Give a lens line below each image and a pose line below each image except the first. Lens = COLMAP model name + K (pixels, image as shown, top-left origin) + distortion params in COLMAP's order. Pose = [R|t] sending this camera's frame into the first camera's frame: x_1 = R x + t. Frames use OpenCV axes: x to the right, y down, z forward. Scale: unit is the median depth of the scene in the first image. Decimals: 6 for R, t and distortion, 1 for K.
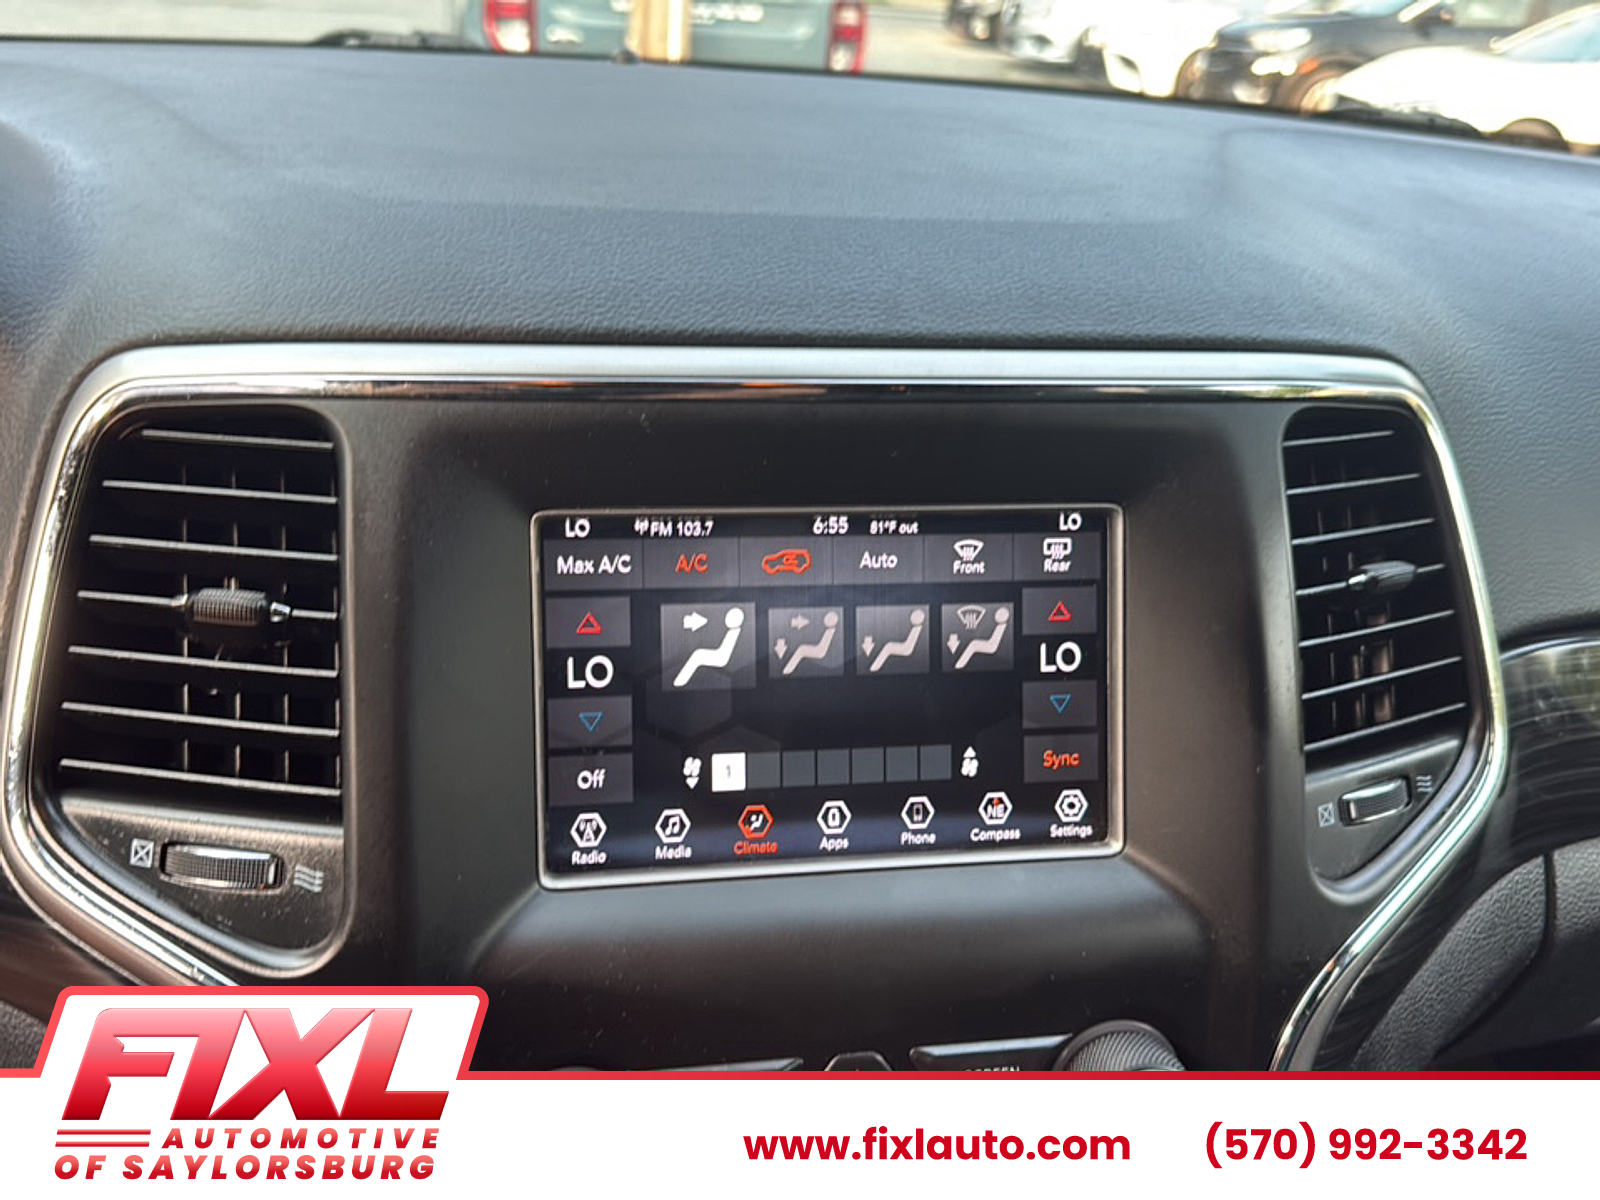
lens RADIAL K [[1452.3, 0, 799.3], [0, 1452.3, 608.0], [0, 0, 1]] dist [0.158322, -0.378709]
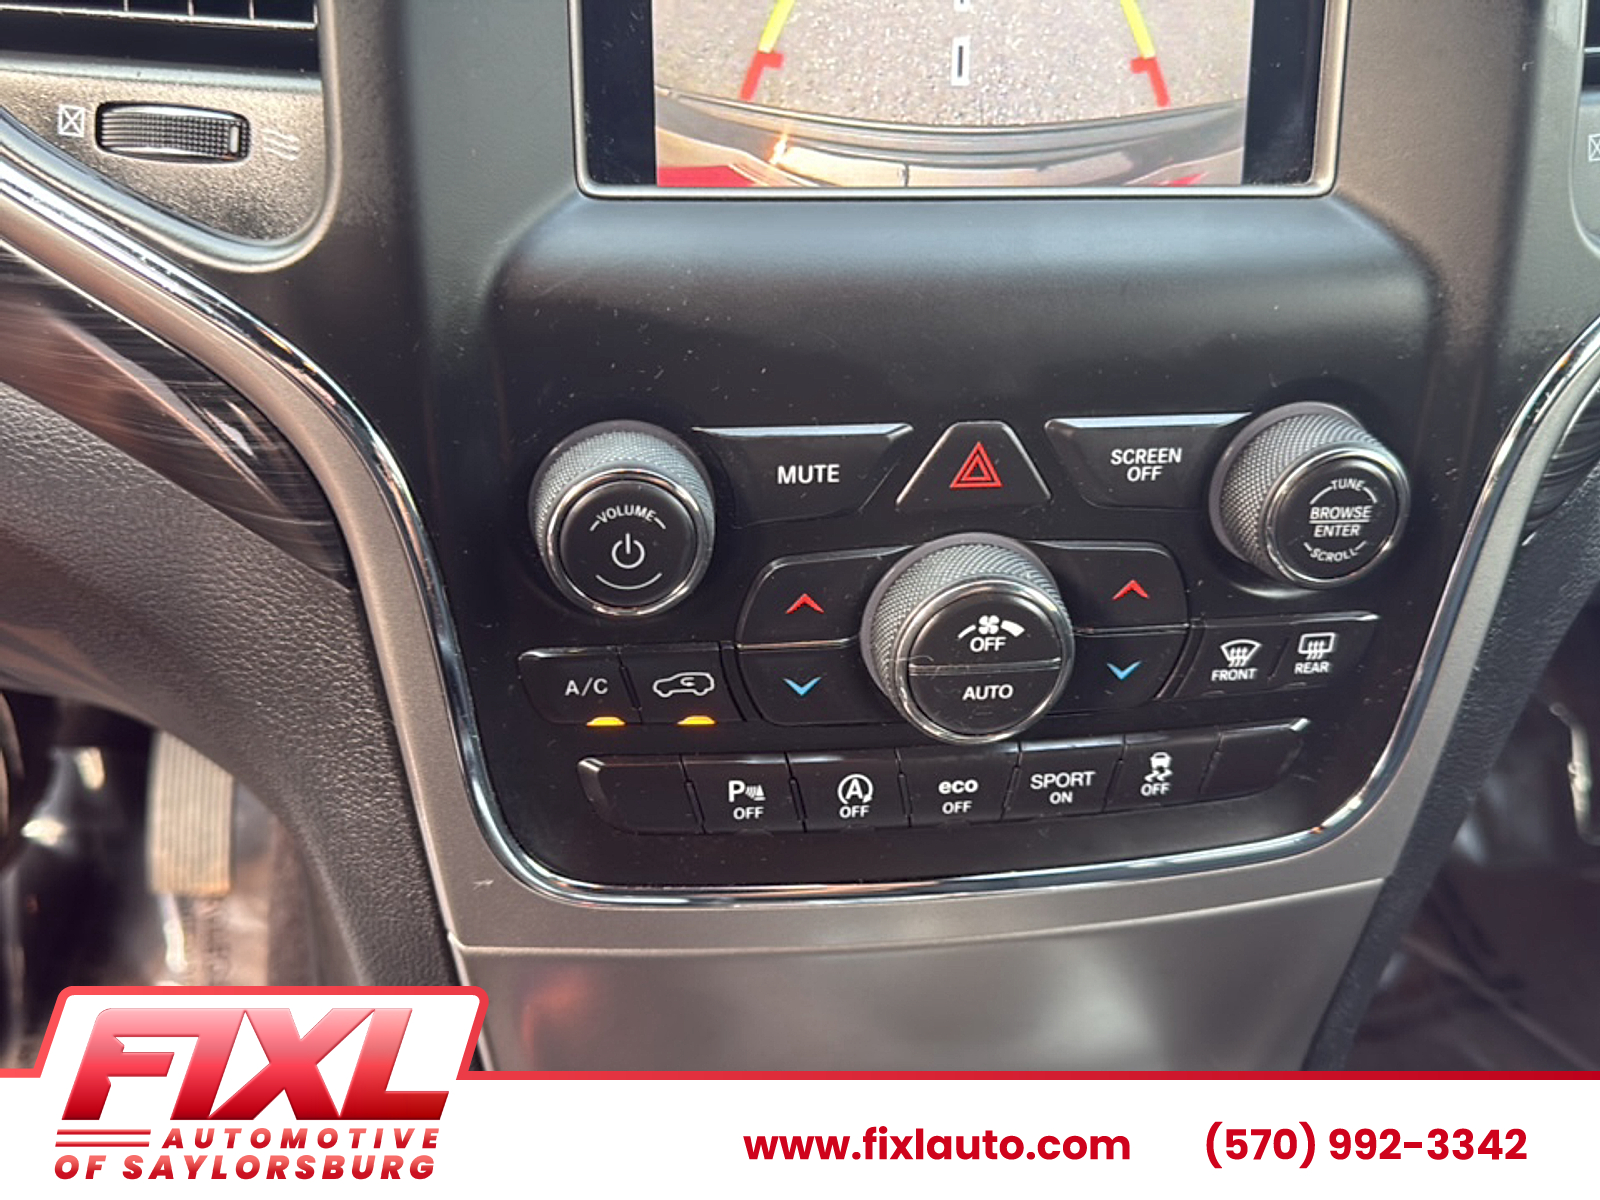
lens RADIAL K [[1478.4, 0, 800.0], [0, 1478.4, 600.0], [0, 0, 1]] dist [0.127178, -0.276758]
pose [[0.999018, 0.023220, -0.037735, -0.024705], [-0.015028, 0.978769, 0.204415, 0.224870], [0.041680, -0.203647, 0.978157, 0.178181]]
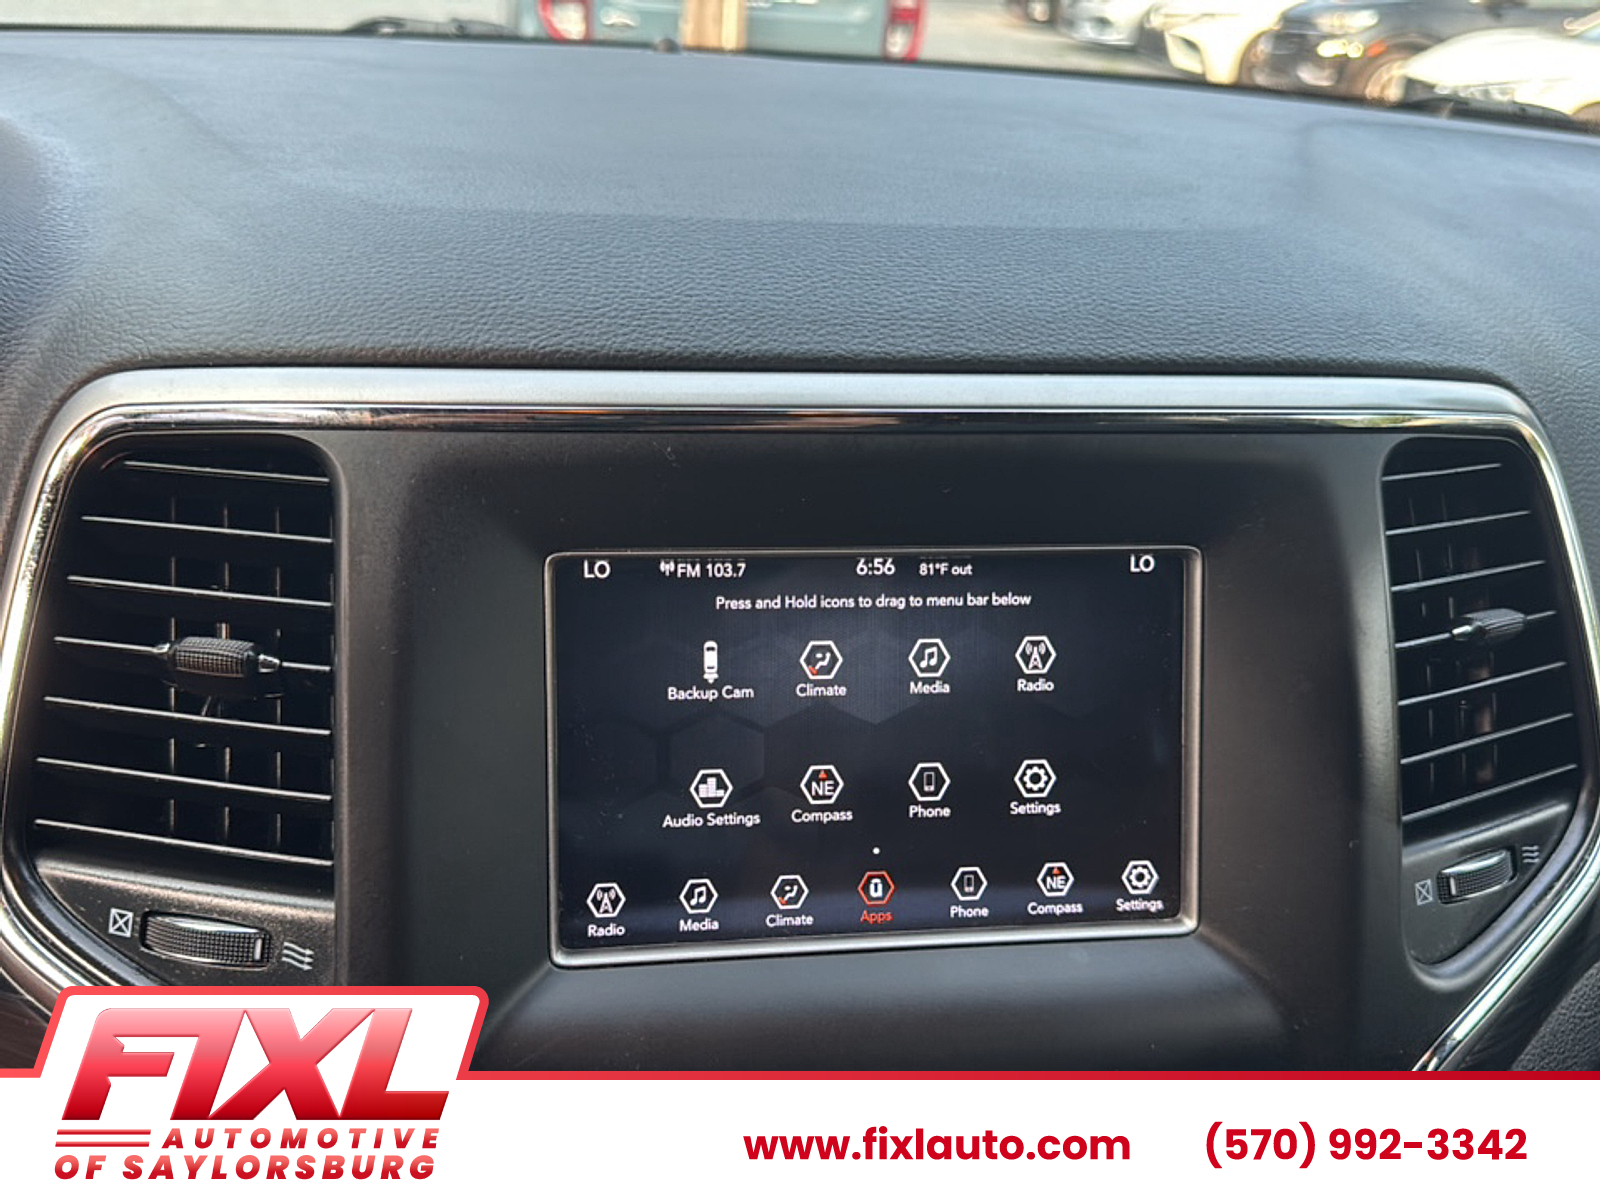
lens RADIAL K [[1452.3, 0, 799.3], [0, 1452.3, 608.0], [0, 0, 1]] dist [0.158322, -0.378709]
pose [[0.999349, 0.010638, -0.034475, 0.005523], [-0.010285, 0.999893, 0.010387, -0.039754], [0.034582, -0.010026, 0.999352, 0.090896]]
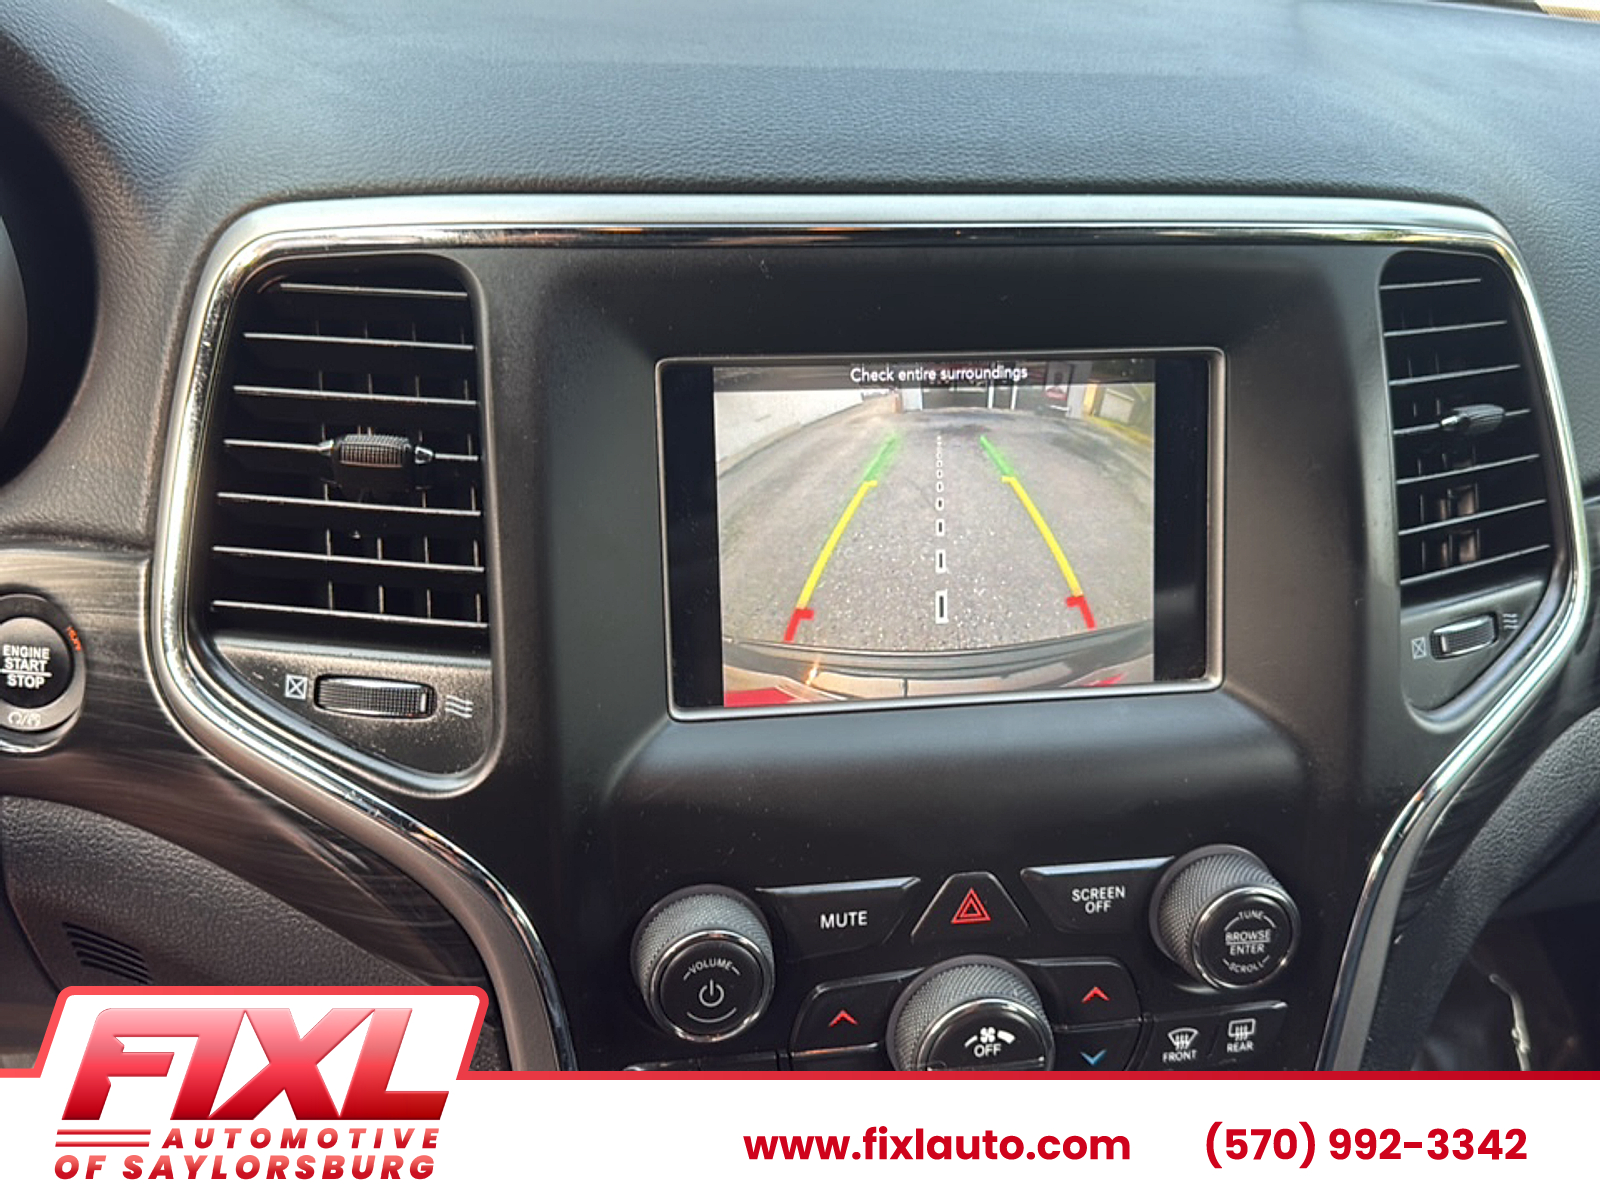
lens RADIAL K [[1452.3, 0, 799.3], [0, 1452.3, 608.0], [0, 0, 1]] dist [0.158322, -0.378709]
pose [[0.999813, -0.012543, -0.014718, -0.063654], [0.013255, 0.998694, 0.049346, 0.057016], [0.014080, -0.049532, 0.998673, -0.039990]]
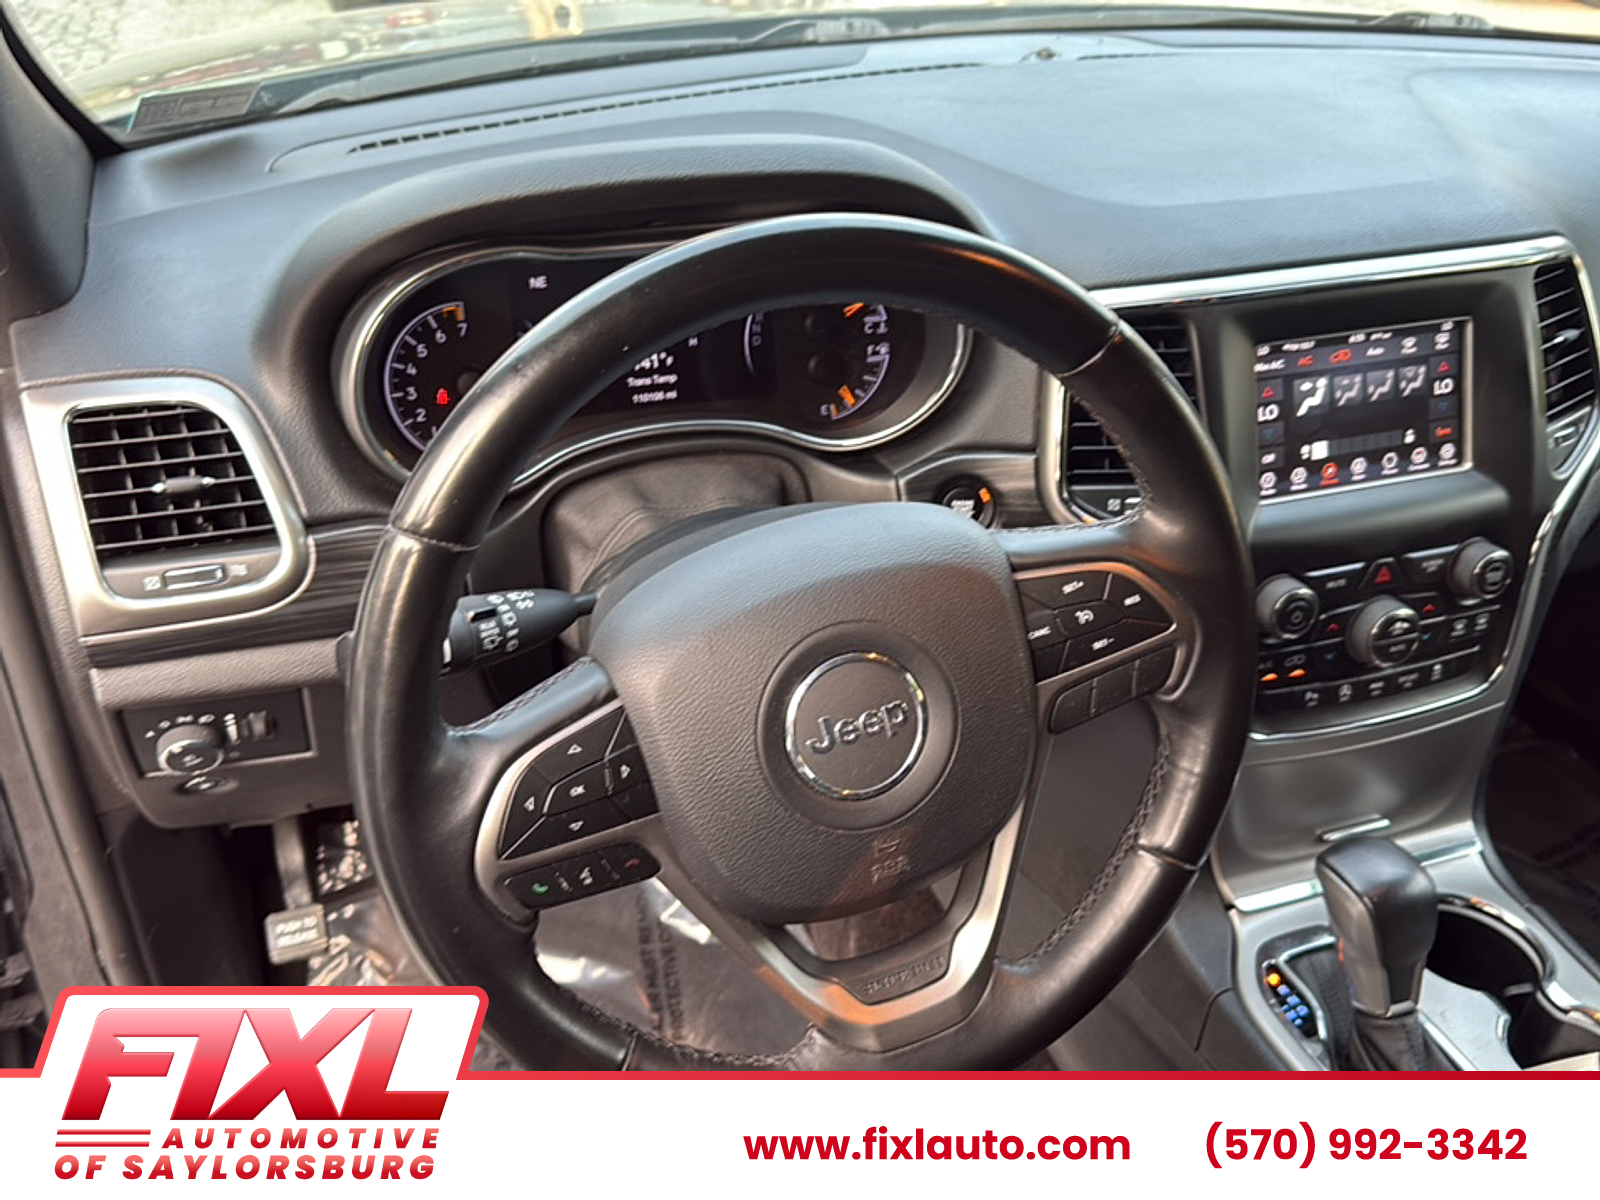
lens RADIAL K [[1452.3, 0, 799.3], [0, 1452.3, 608.0], [0, 0, 1]] dist [0.158322, -0.378709]
pose [[0.987939, -0.113064, 0.105795, -1.127155], [0.094662, 0.981708, 0.165190, -0.105180], [-0.122537, -0.153183, 0.980571, -1.220738]]
